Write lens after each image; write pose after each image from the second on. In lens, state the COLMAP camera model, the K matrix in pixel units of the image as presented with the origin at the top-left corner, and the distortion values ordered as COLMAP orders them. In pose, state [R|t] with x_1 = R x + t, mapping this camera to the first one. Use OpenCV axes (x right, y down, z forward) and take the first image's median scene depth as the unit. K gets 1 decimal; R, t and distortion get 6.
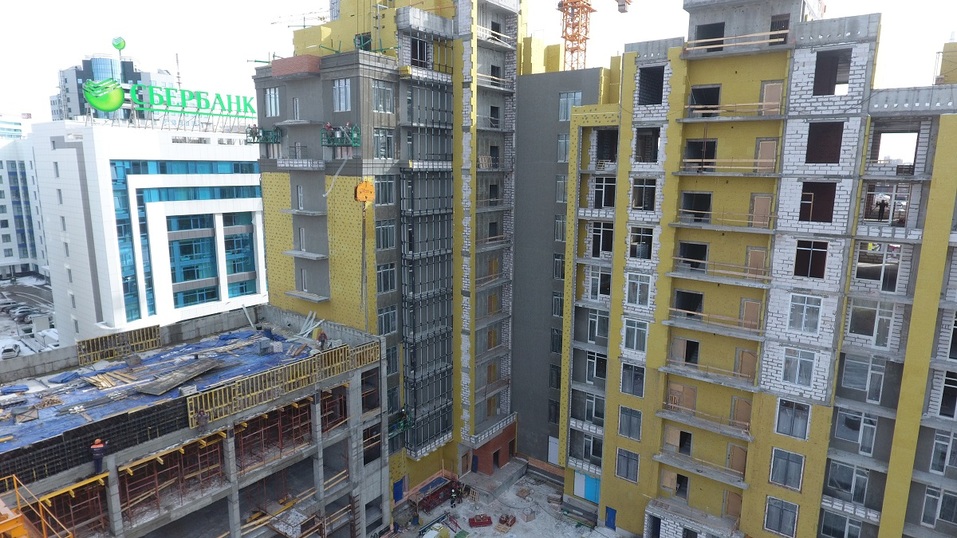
lens RADIAL K [[564.6, 0, 481.2], [0, 564.6, 268.5], [0, 0, 1]] dist [-0.001825, -0.003027]
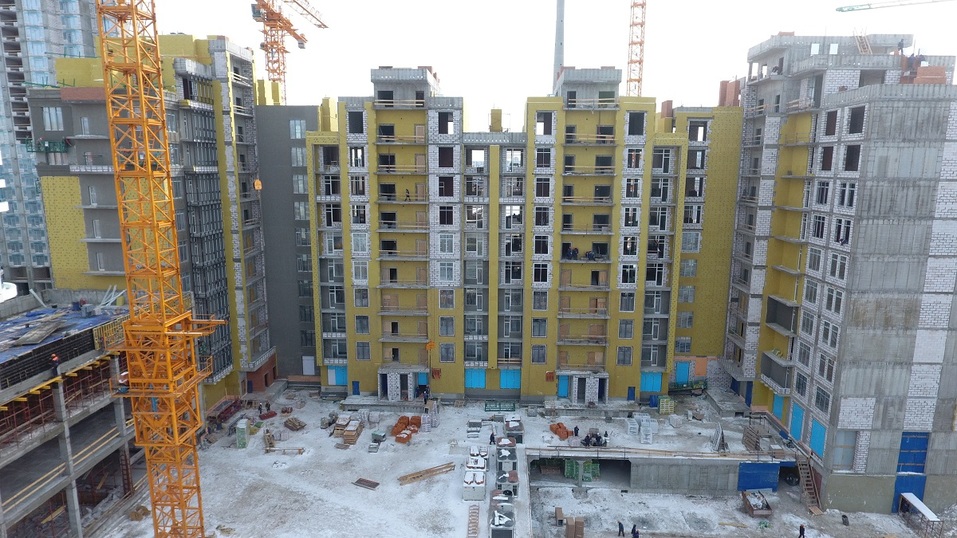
lens RADIAL K [[564.6, 0, 478.7], [0, 564.6, 267.6], [0, 0, 1]] dist [-0.001825, -0.003027]
pose [[0.830512, -0.104110, 0.547184, -0.346246], [0.102688, 0.994156, 0.033293, 0.090162], [-0.547453, 0.028539, 0.836350, -0.583410]]
